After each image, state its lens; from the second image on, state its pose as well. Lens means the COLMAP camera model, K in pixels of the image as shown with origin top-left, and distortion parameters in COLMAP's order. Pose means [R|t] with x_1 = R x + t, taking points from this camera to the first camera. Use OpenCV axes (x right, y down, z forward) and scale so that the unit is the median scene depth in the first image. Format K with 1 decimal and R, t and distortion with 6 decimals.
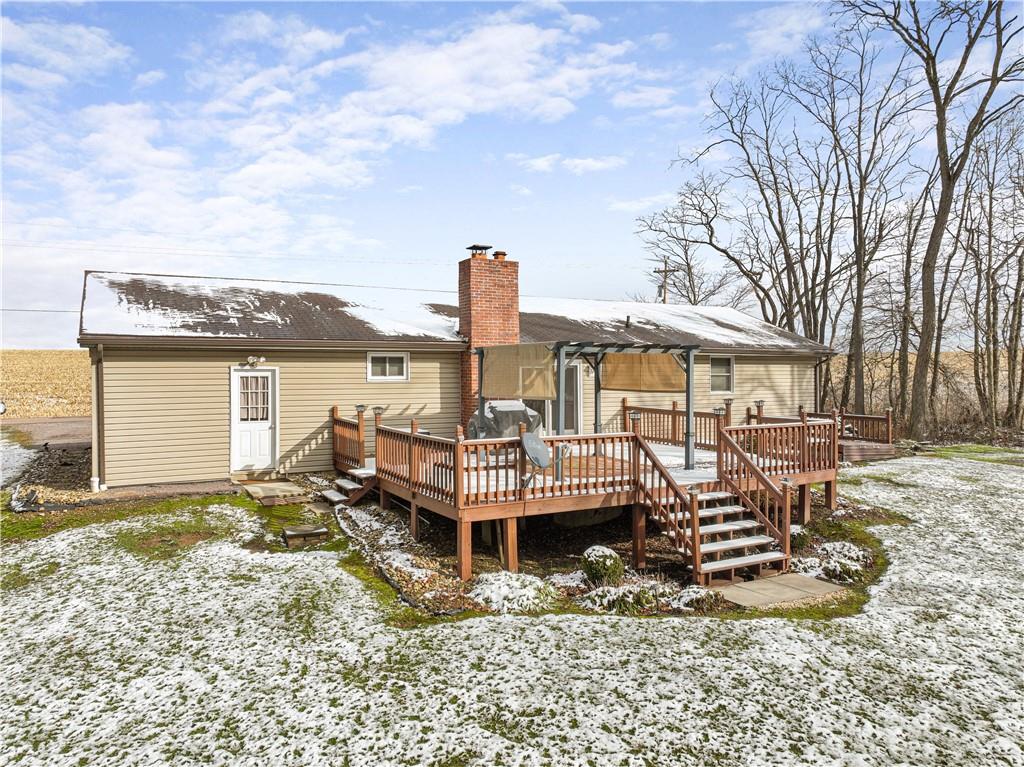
lens RADIAL K [[718.7, 0, 513.8], [0, 718.7, 377.4], [0, 0, 1]] dist [0.005226, 0.002976]
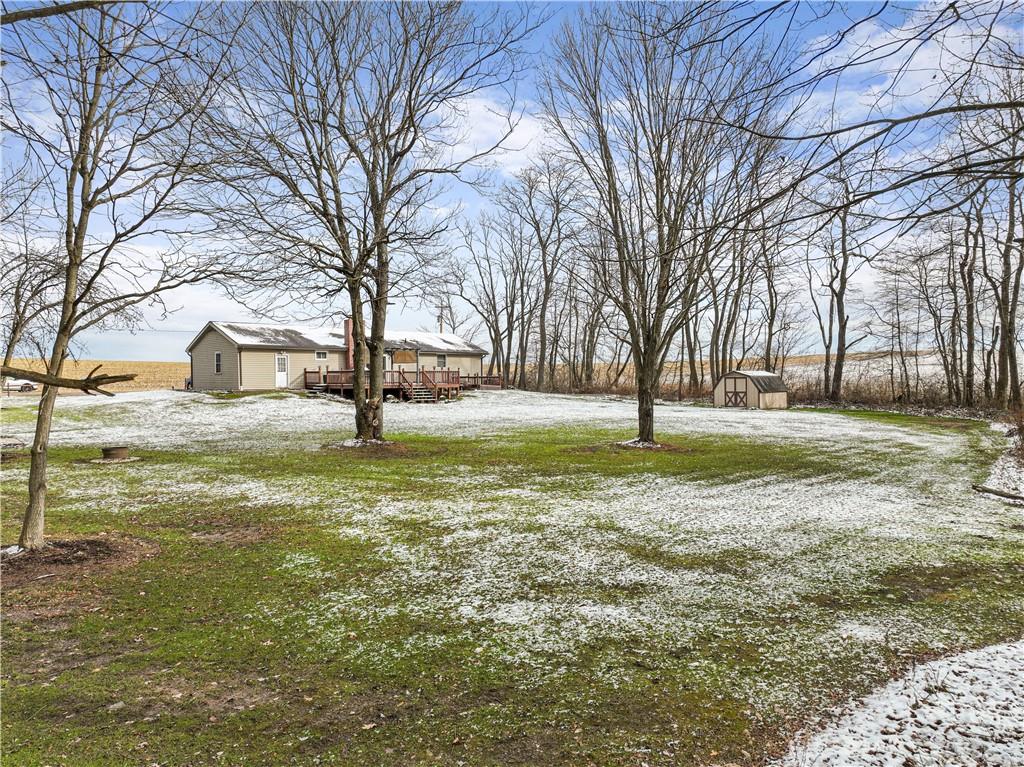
lens RADIAL K [[718.7, 0, 508.7], [0, 718.7, 385.6], [0, 0, 1]] dist [0.005226, 0.002976]
pose [[0.968426, -0.005419, 0.249242, -0.160093], [0.006162, 0.999979, -0.002202, 0.117462], [-0.249225, 0.003668, 0.968439, -2.011267]]
